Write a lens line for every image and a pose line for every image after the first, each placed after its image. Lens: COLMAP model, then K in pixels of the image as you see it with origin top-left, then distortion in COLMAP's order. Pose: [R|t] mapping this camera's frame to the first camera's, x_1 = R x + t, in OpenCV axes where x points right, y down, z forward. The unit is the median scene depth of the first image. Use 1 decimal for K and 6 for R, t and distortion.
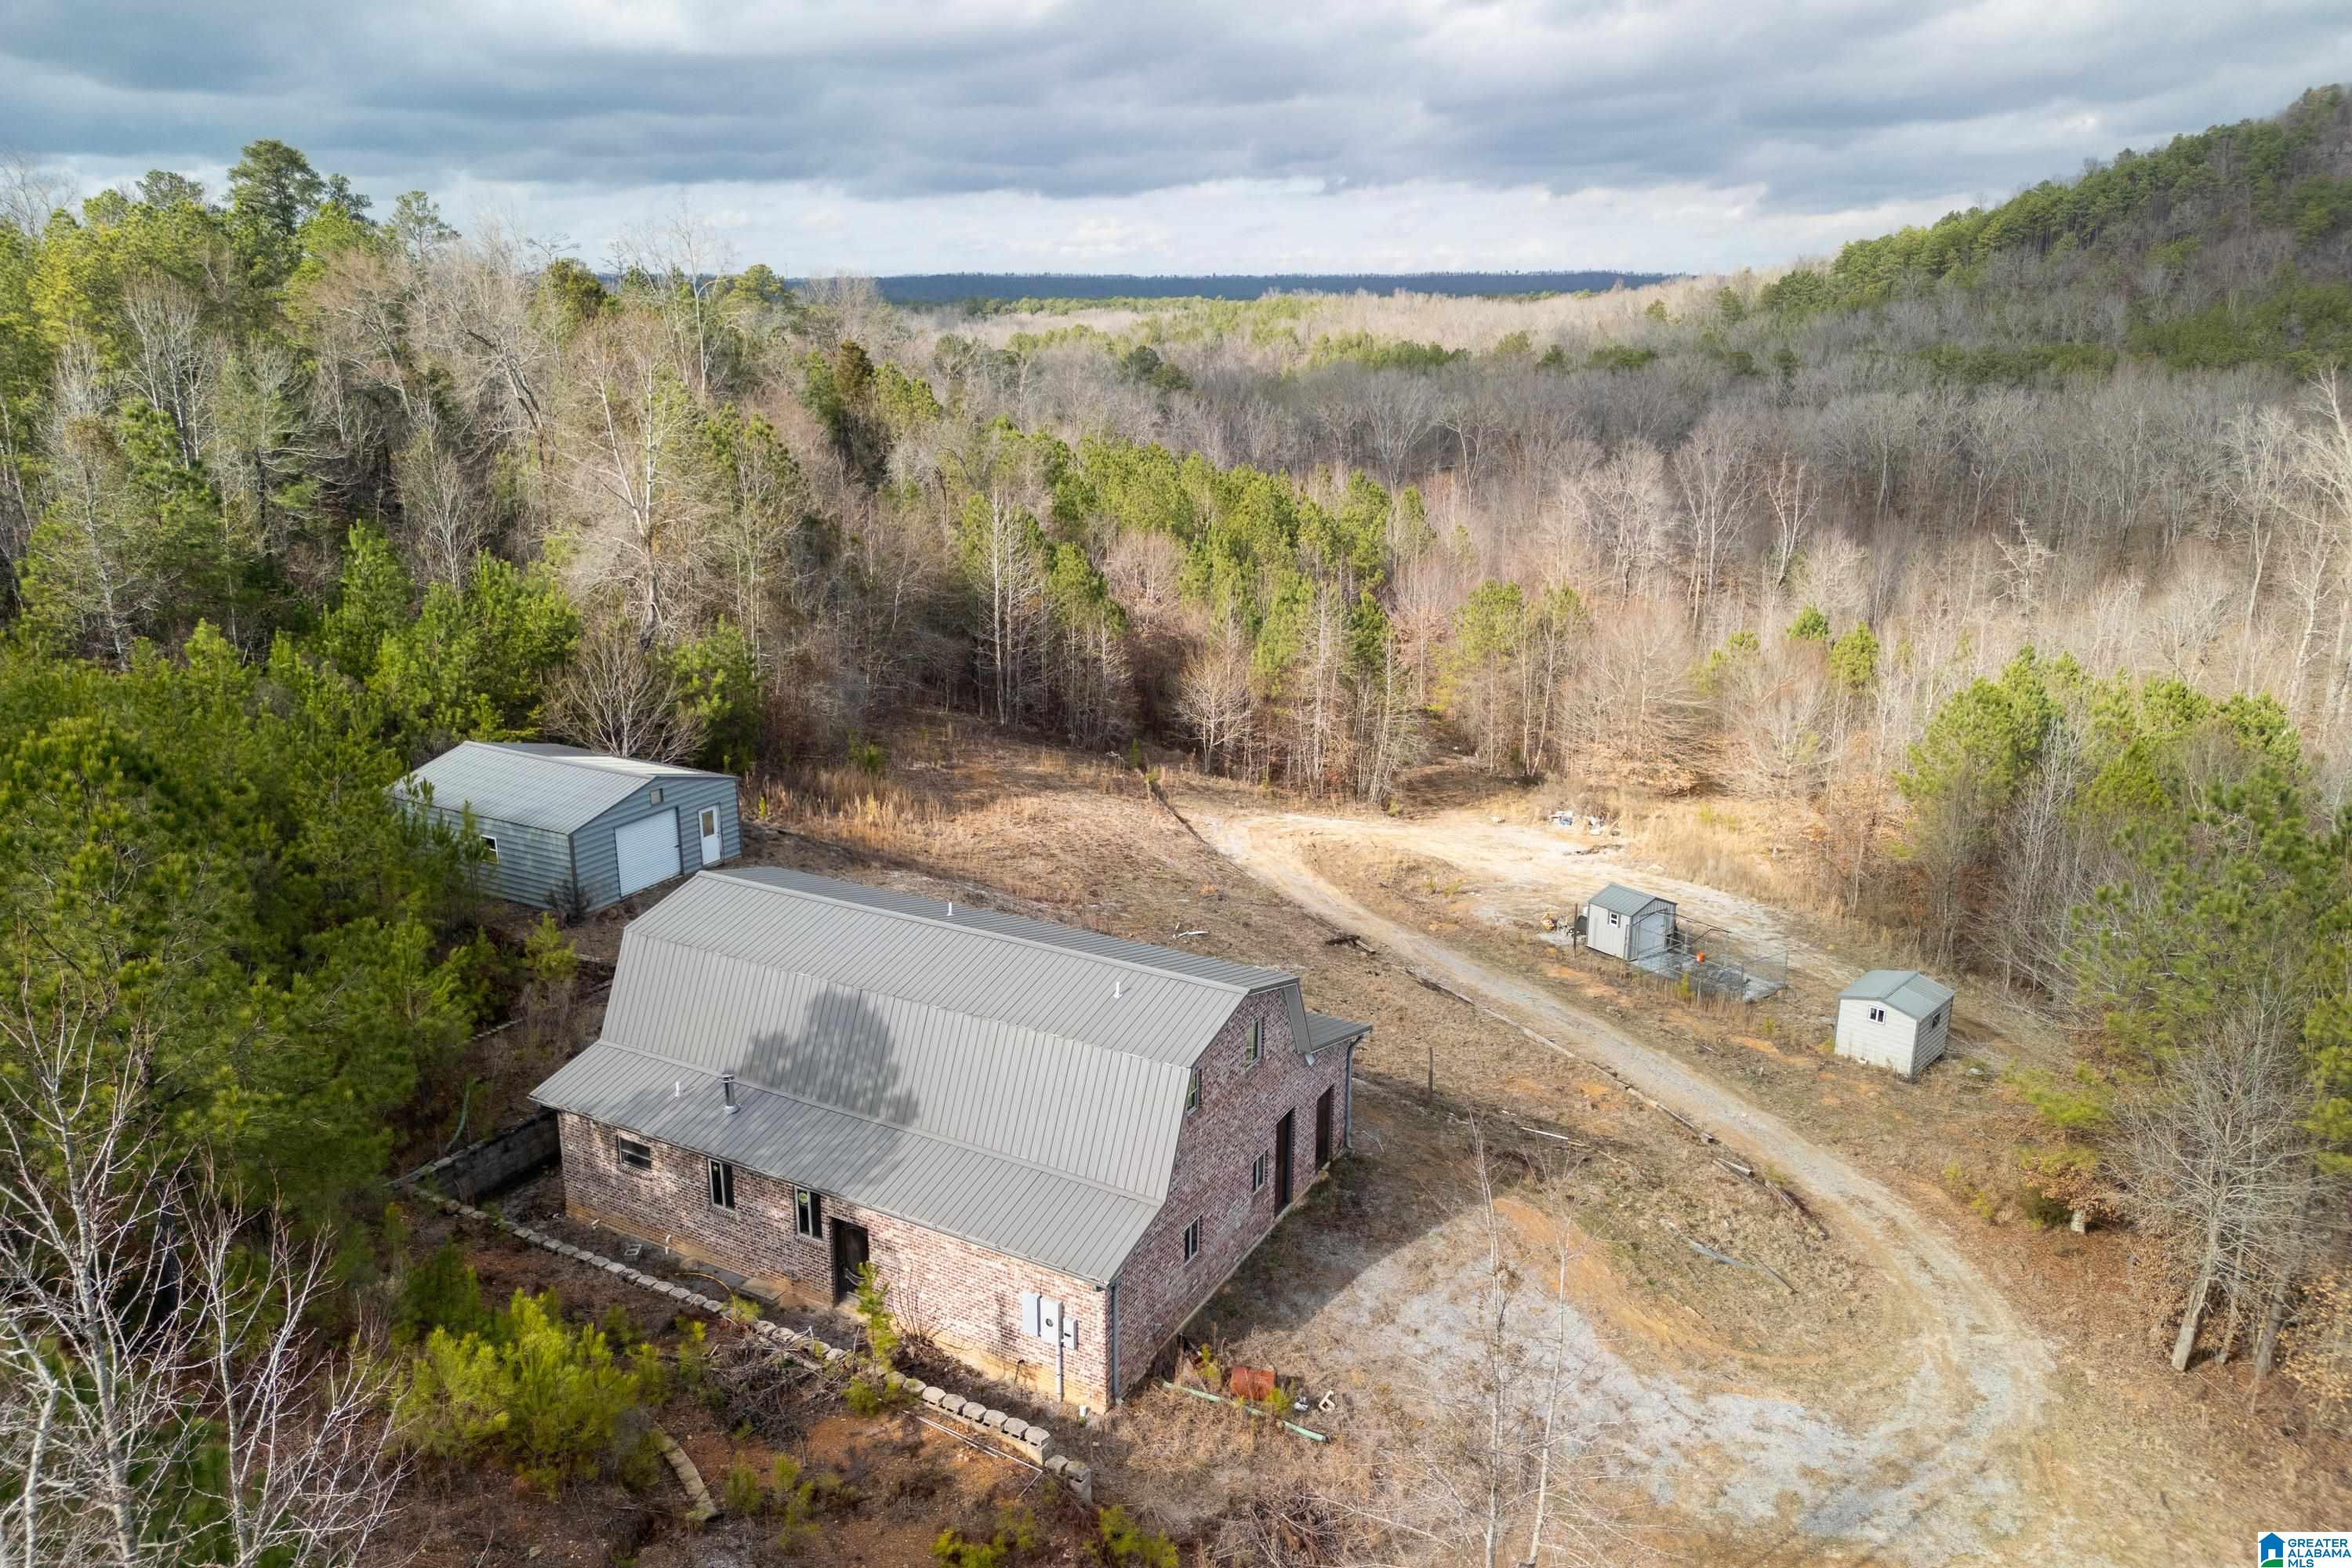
lens RADIAL K [[1639.2, 0, 1178.2], [0, 1639.2, 801.6], [0, 0, 1]] dist [0.071181, -0.065915]
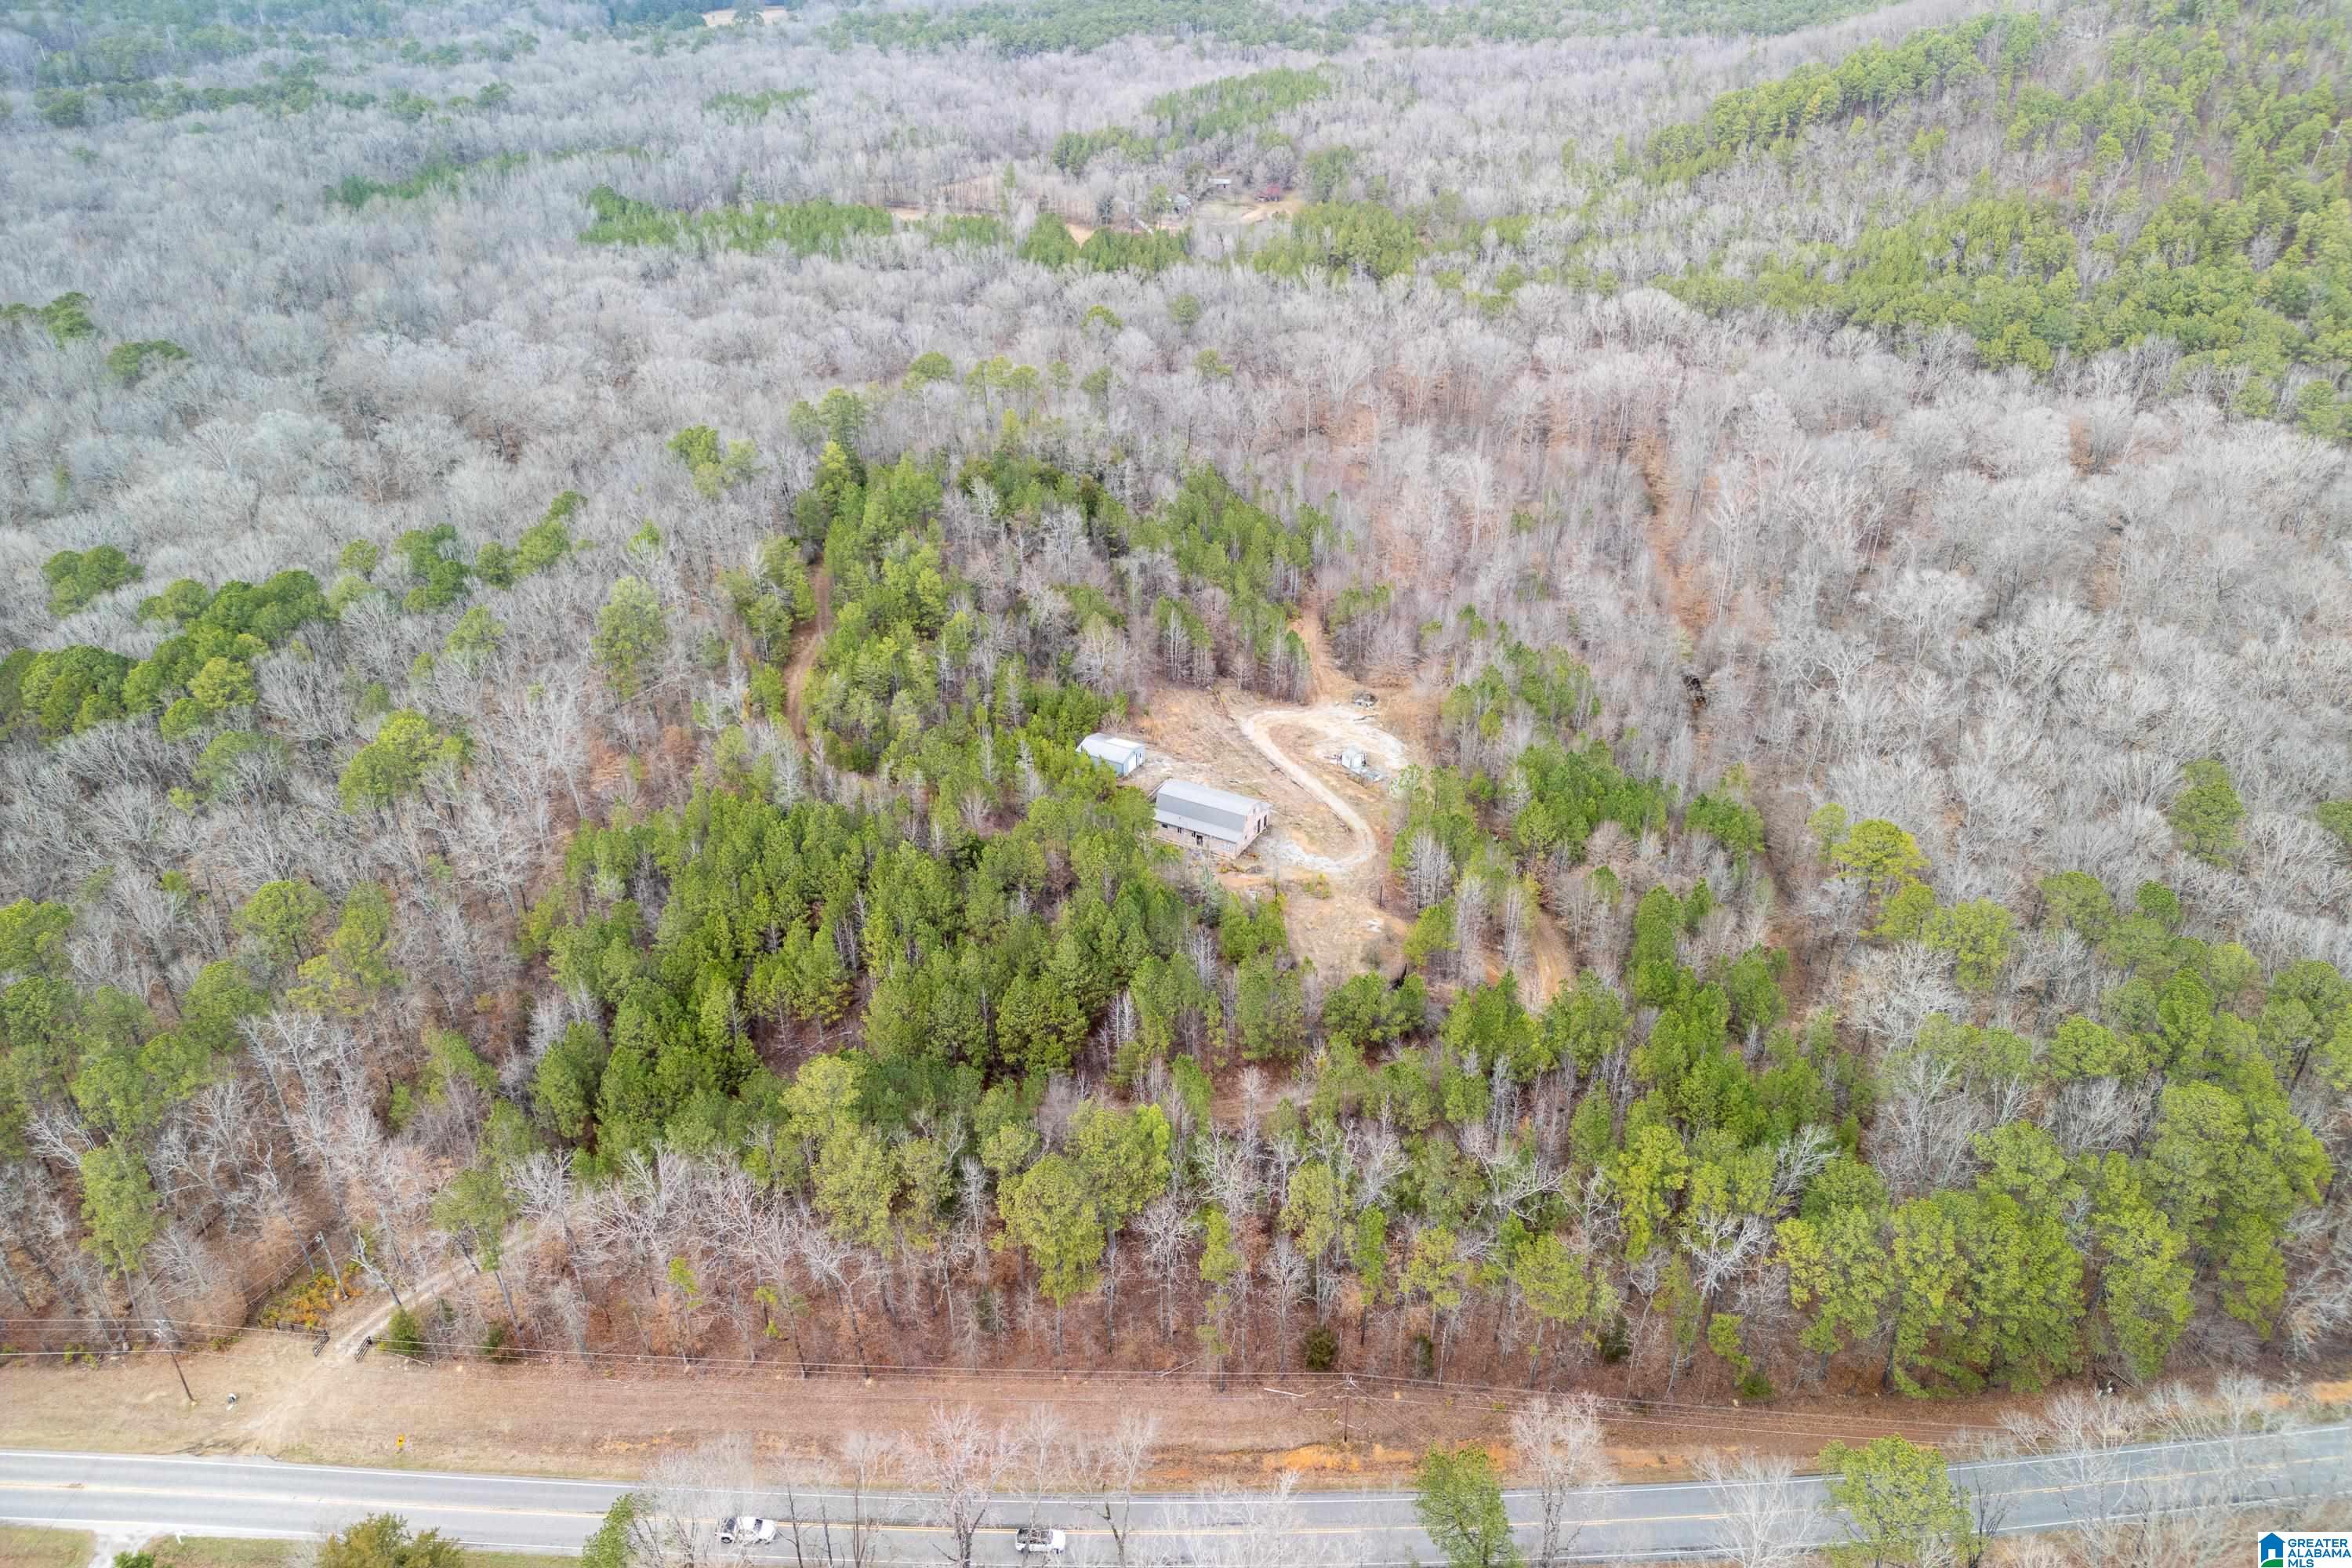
lens RADIAL K [[1639.2, 0, 1178.2], [0, 1639.2, 801.6], [0, 0, 1]] dist [0.071181, -0.065915]
pose [[0.999947, -0.001086, 0.010216, -0.327459], [-0.001233, 0.974526, 0.224273, -1.366944], [-0.010200, -0.224274, 0.974473, -5.449215]]
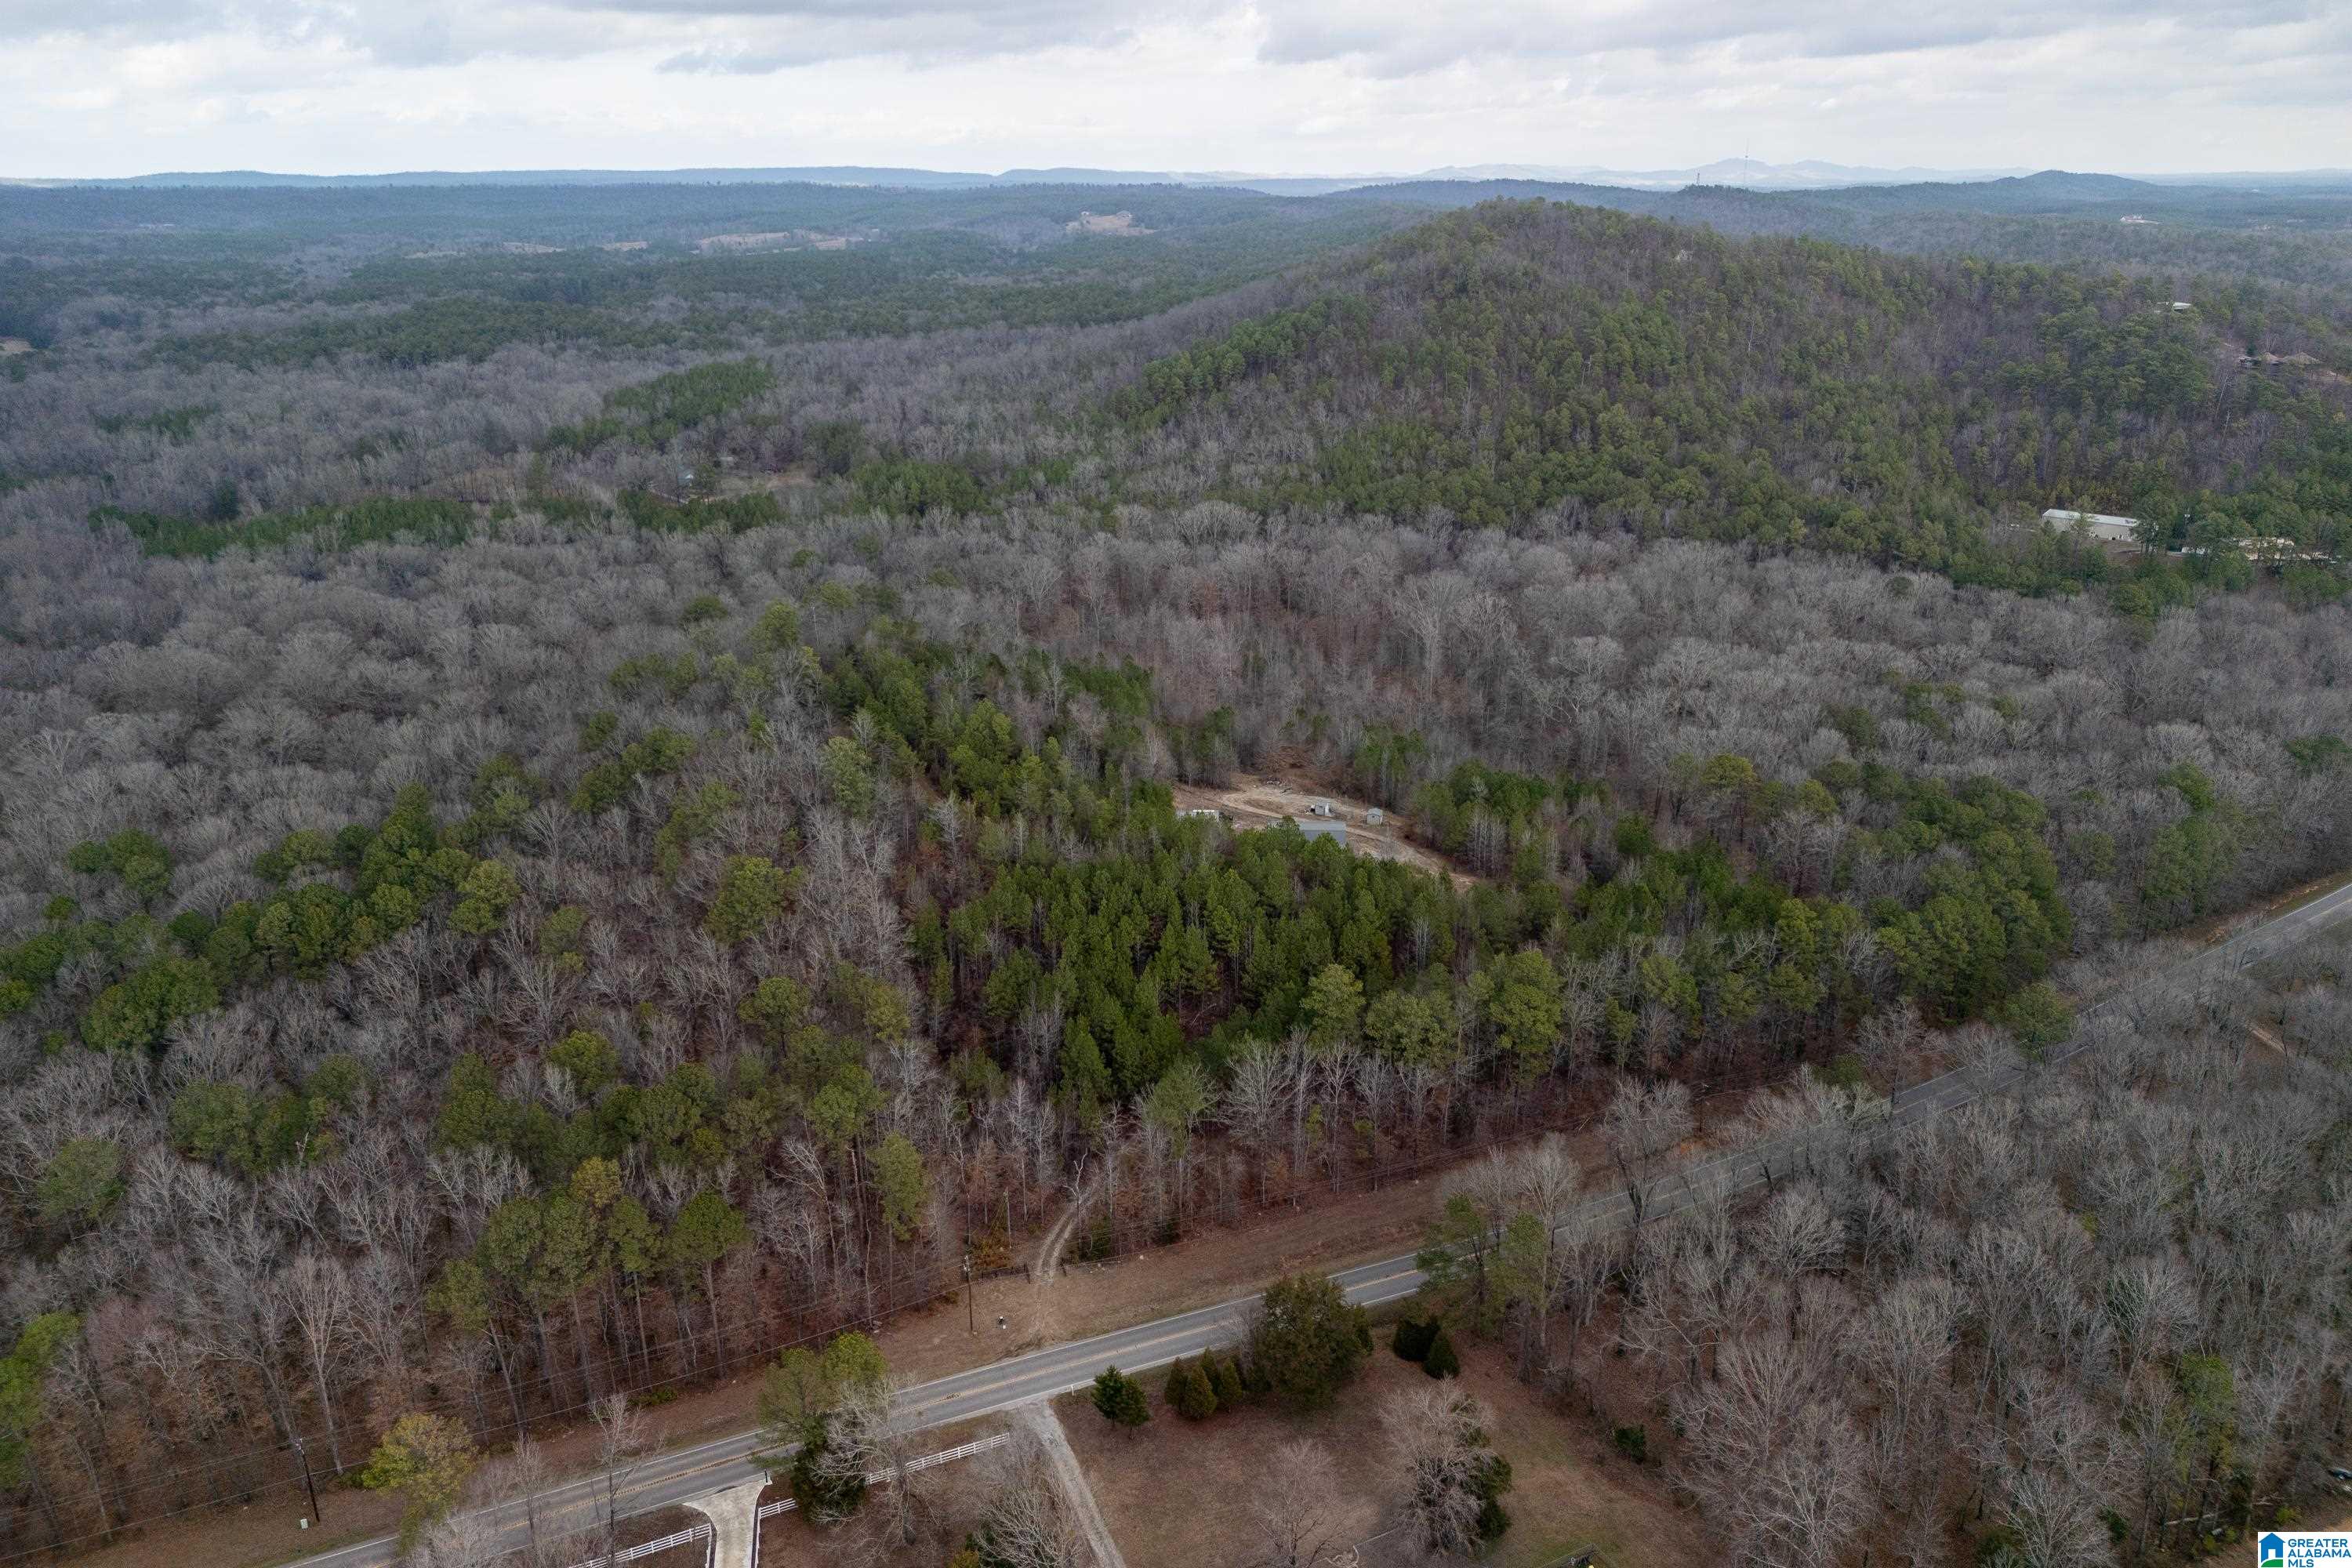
lens RADIAL K [[1662.8, 0, 1176.0], [0, 1662.8, 784.0], [0, 0, 1]] dist [0.065966, -0.070168]
pose [[0.887998, -0.154833, 0.432998, -4.609326], [0.132526, 0.987828, 0.081445, -0.958659], [-0.440338, -0.014939, 0.897708, -6.772706]]
